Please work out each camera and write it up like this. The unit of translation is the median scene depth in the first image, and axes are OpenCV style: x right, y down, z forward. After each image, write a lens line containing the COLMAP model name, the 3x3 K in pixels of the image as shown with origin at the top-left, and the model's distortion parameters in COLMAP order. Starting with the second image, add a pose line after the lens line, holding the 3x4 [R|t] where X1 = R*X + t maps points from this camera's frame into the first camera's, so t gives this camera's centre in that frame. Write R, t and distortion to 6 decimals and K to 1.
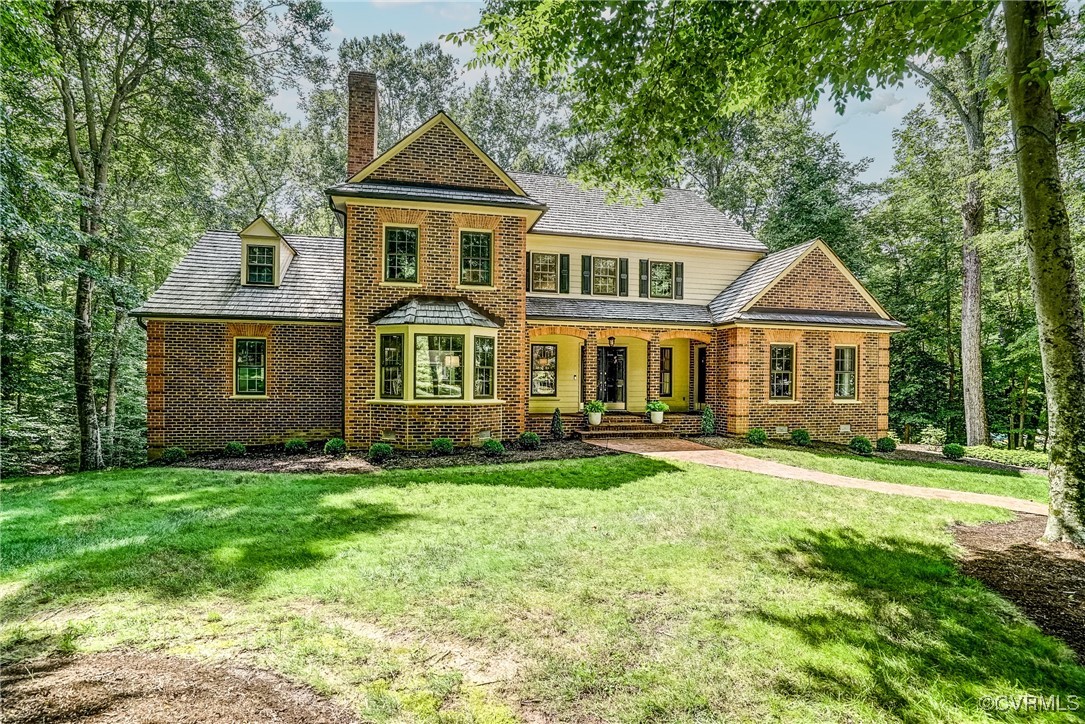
lens RADIAL K [[512.7, 0, 543.2], [0, 512.7, 382.2], [0, 0, 1]] dist [-0.000184, 0.000070]
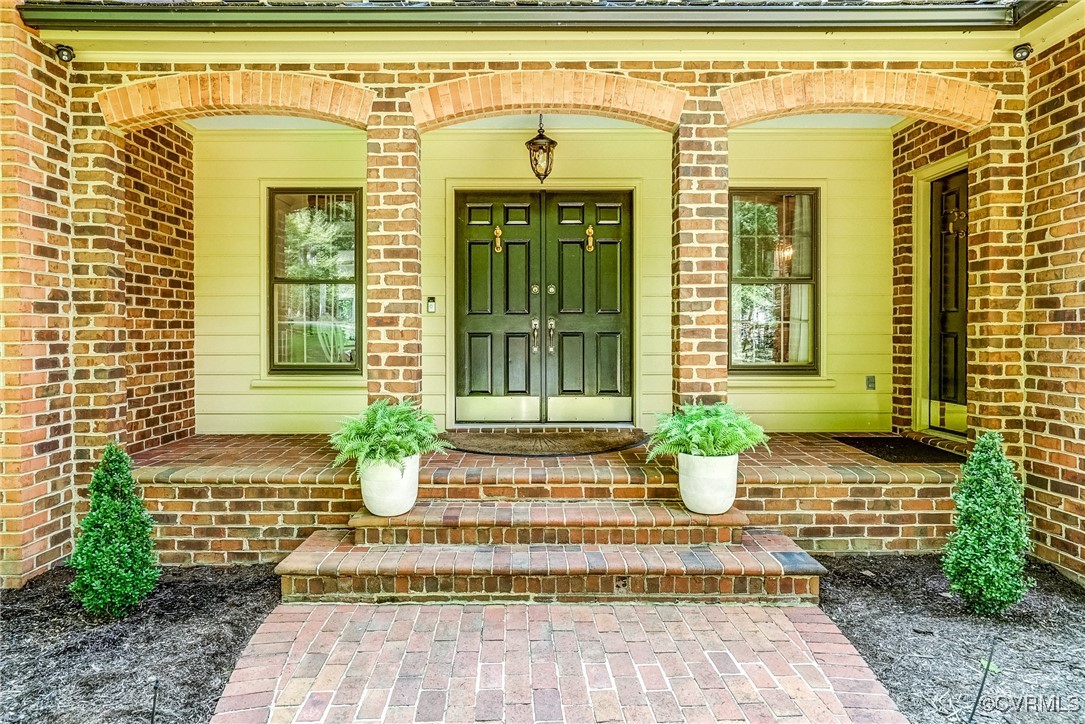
lens RADIAL K [[646.6, 0, 543.0], [0, 646.6, 338.6], [0, 0, 1]] dist [-0.000061, -0.000103]
pose [[0.968419, -0.007262, -0.249222, 0.216902], [0.007822, 0.999969, 0.001259, 0.009465], [0.249205, -0.003169, 0.968446, 0.710520]]
